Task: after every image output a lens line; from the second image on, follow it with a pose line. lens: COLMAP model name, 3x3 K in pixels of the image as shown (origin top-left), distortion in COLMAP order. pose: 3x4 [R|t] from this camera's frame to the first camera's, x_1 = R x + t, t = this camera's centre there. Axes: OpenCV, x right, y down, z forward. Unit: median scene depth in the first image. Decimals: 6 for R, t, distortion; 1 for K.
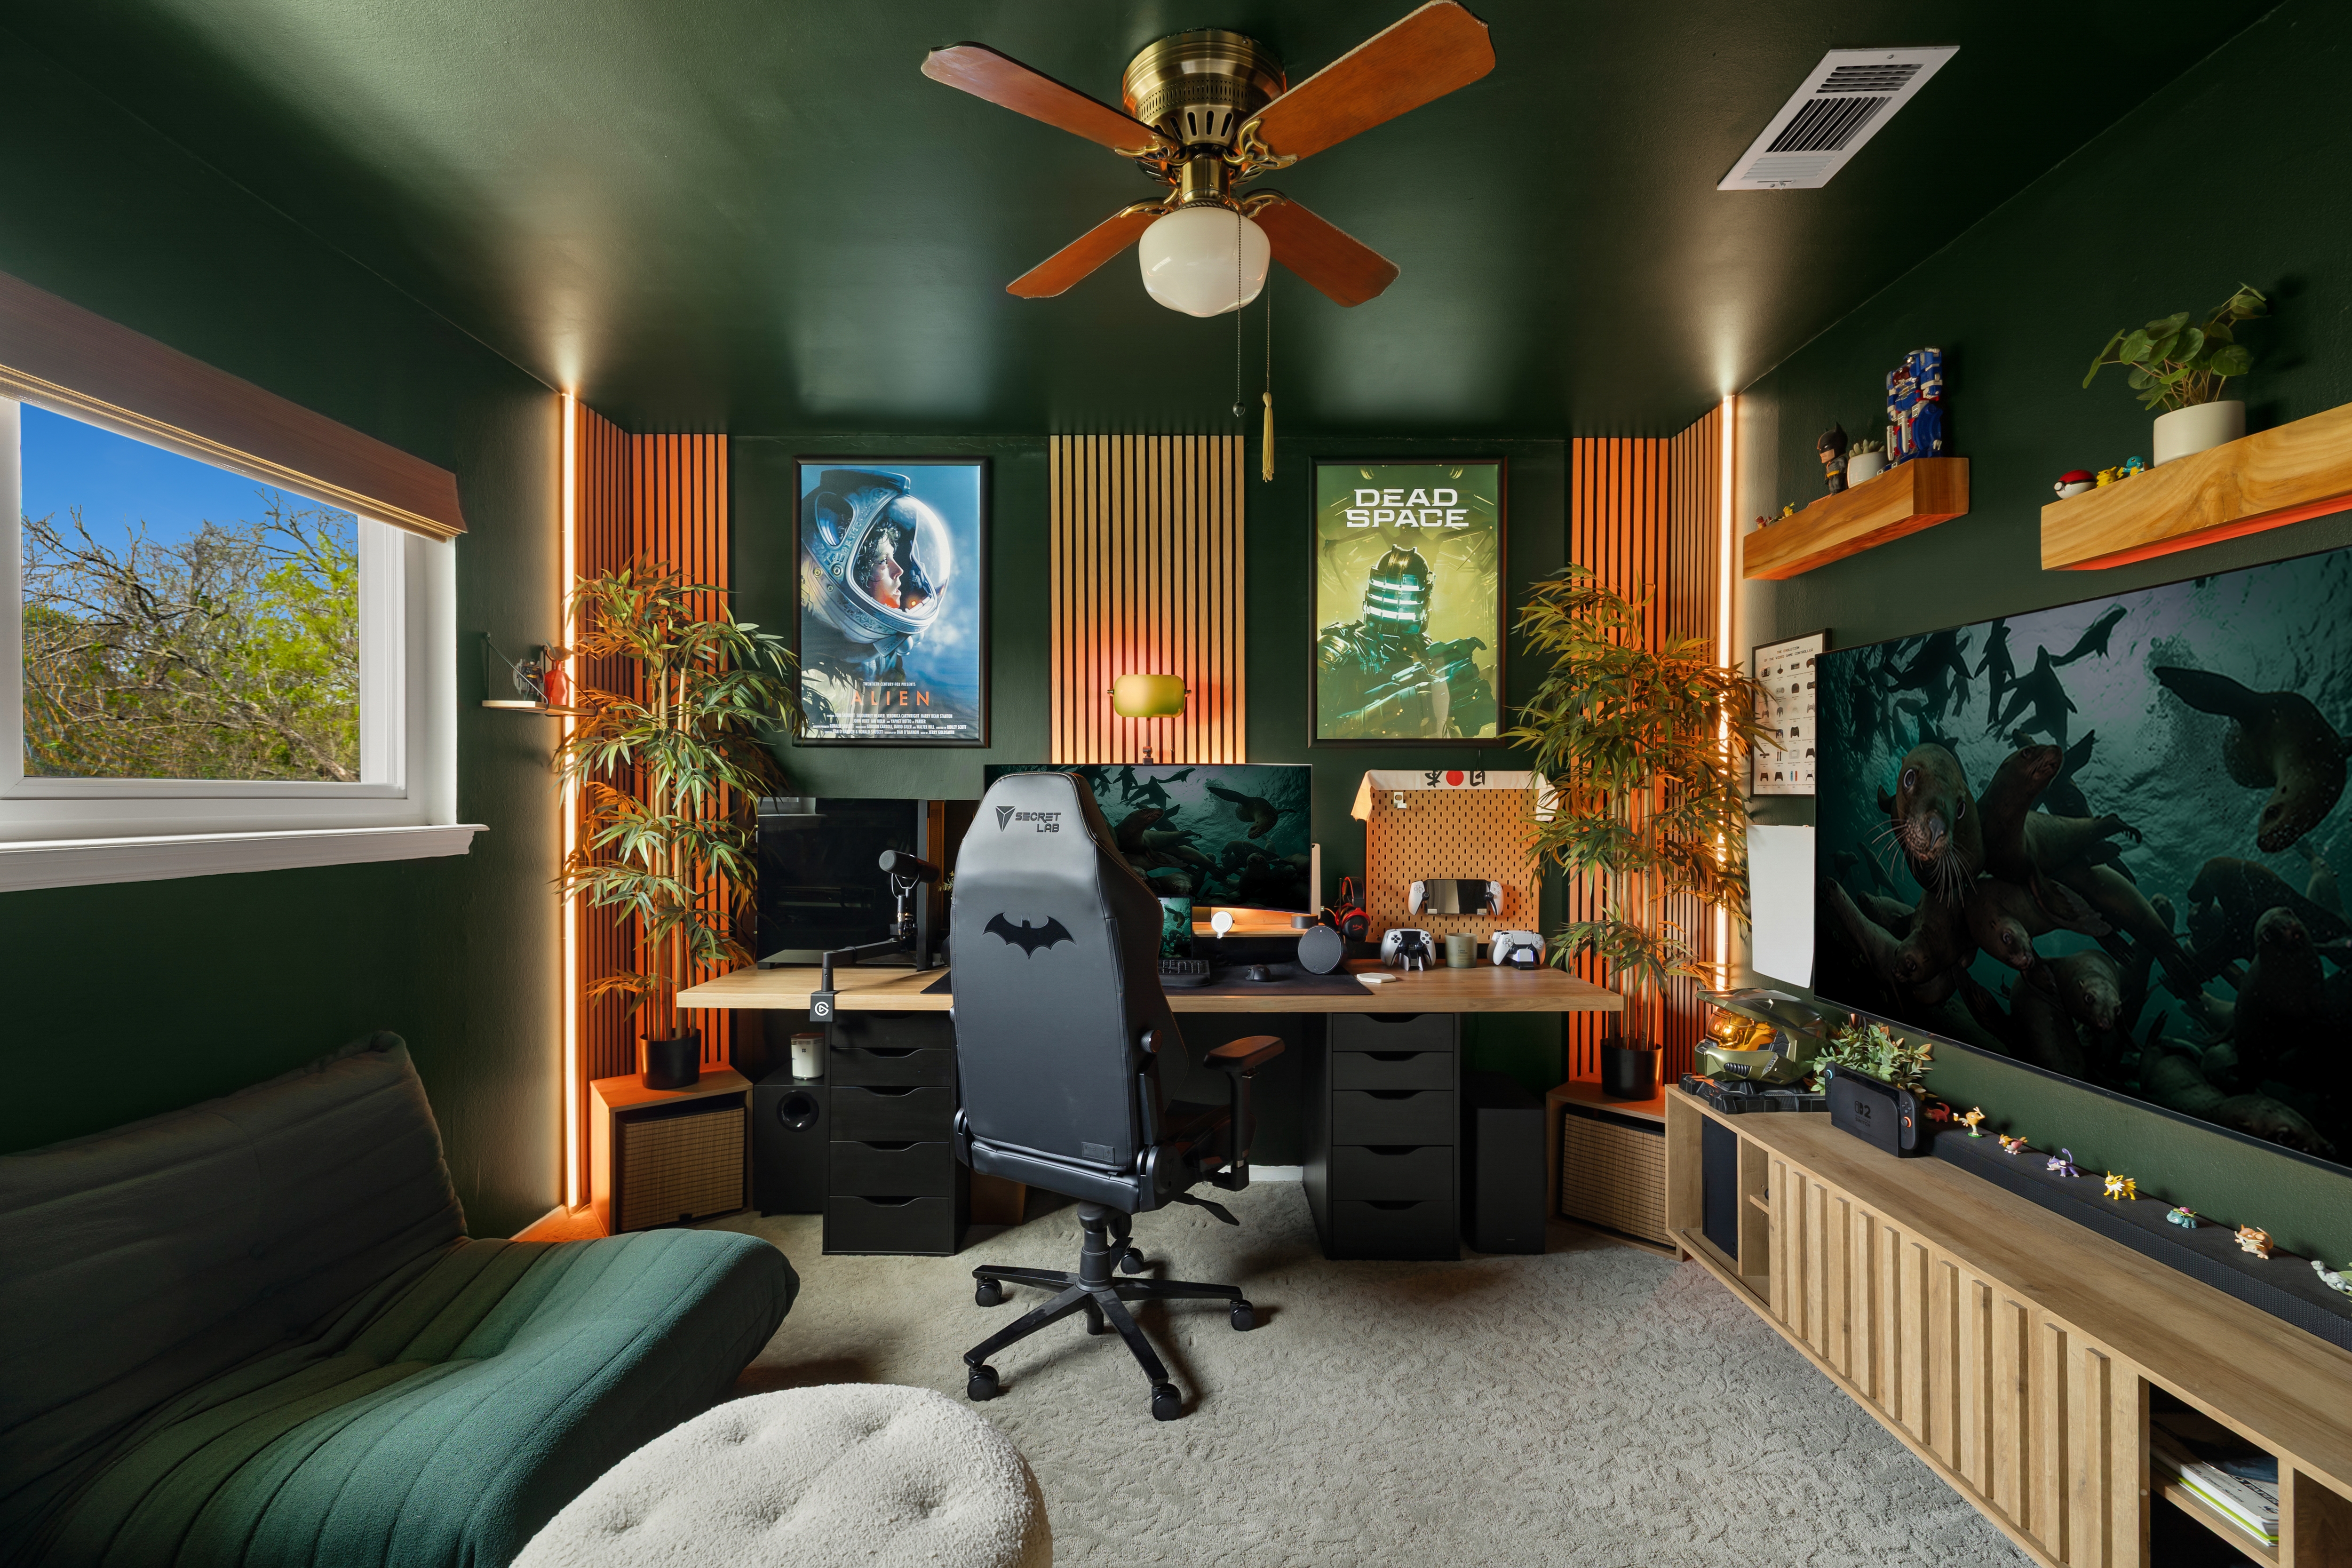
lens RADIAL K [[974.1, 0, 1179.2], [0, 974.1, 817.3], [0, 0, 1]] dist [0.000529, 0.000019]
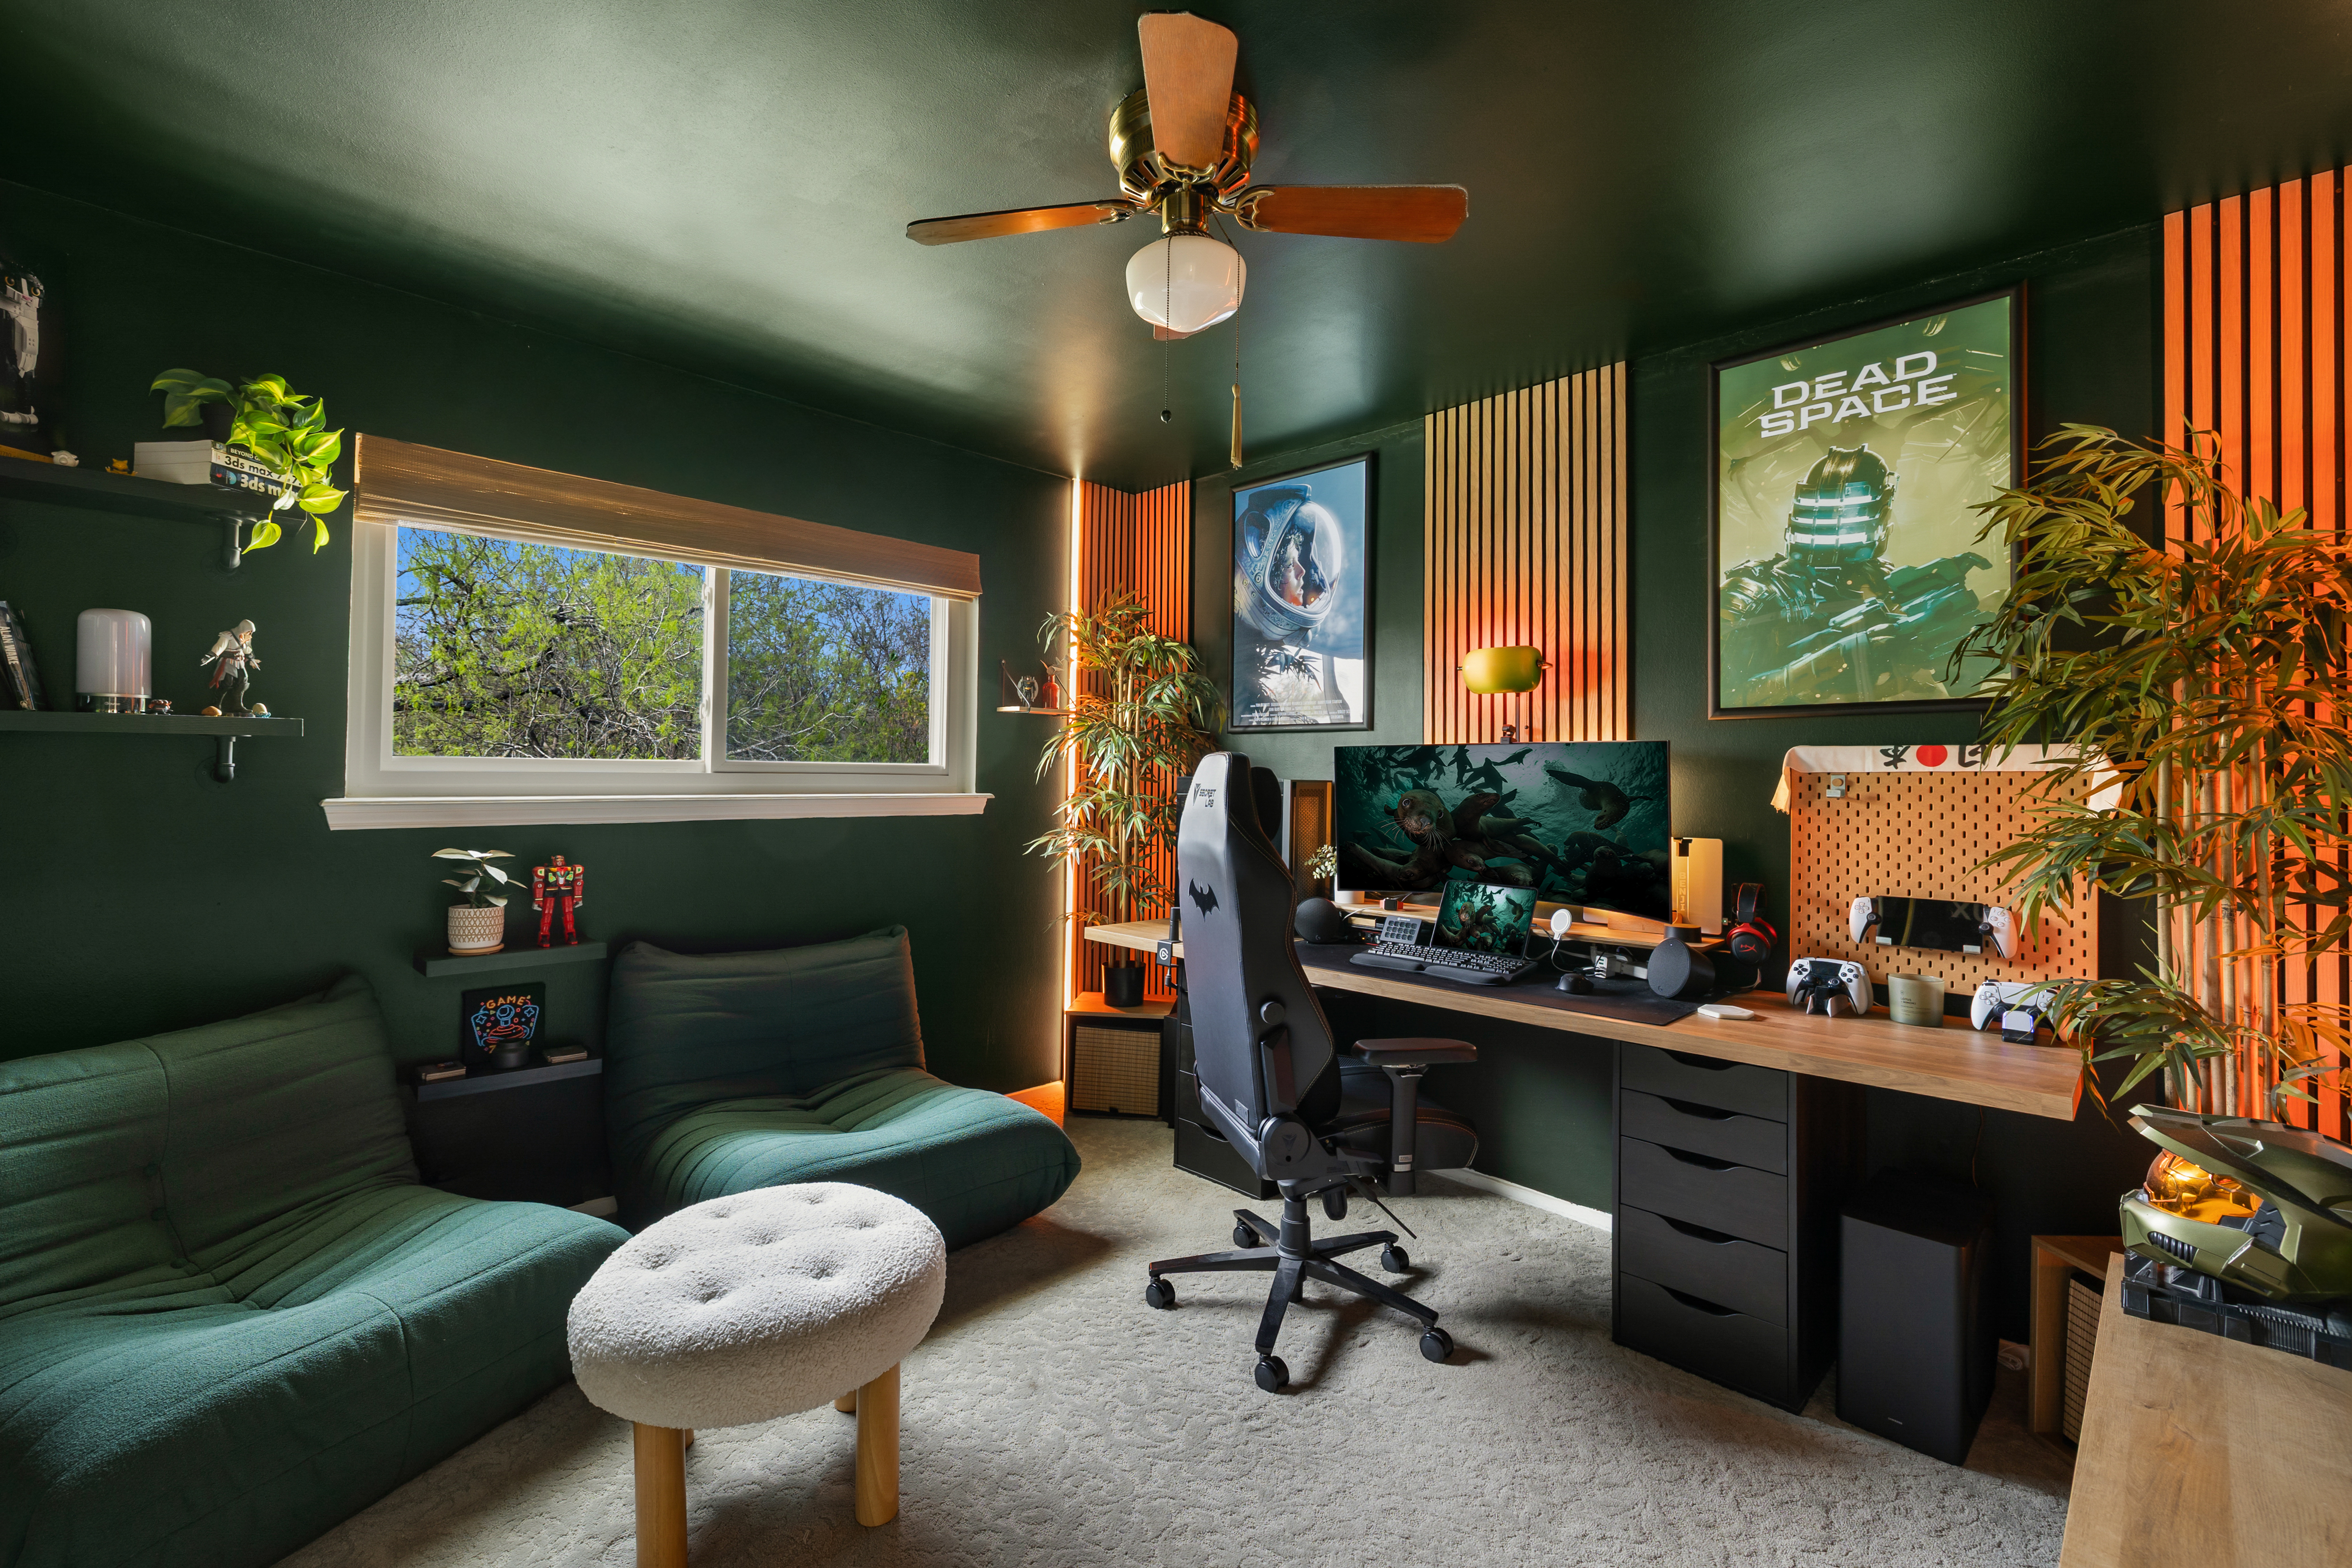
lens RADIAL K [[1025.0, 0, 1175.1], [0, 1025.0, 758.7], [0, 0, 1]] dist [-0.000464, 0.000065]
pose [[0.711100, -0.007759, -0.703048, 0.418598], [-0.014252, 0.999575, -0.025448, -0.011426], [0.702946, 0.028116, 0.710687, 0.087295]]
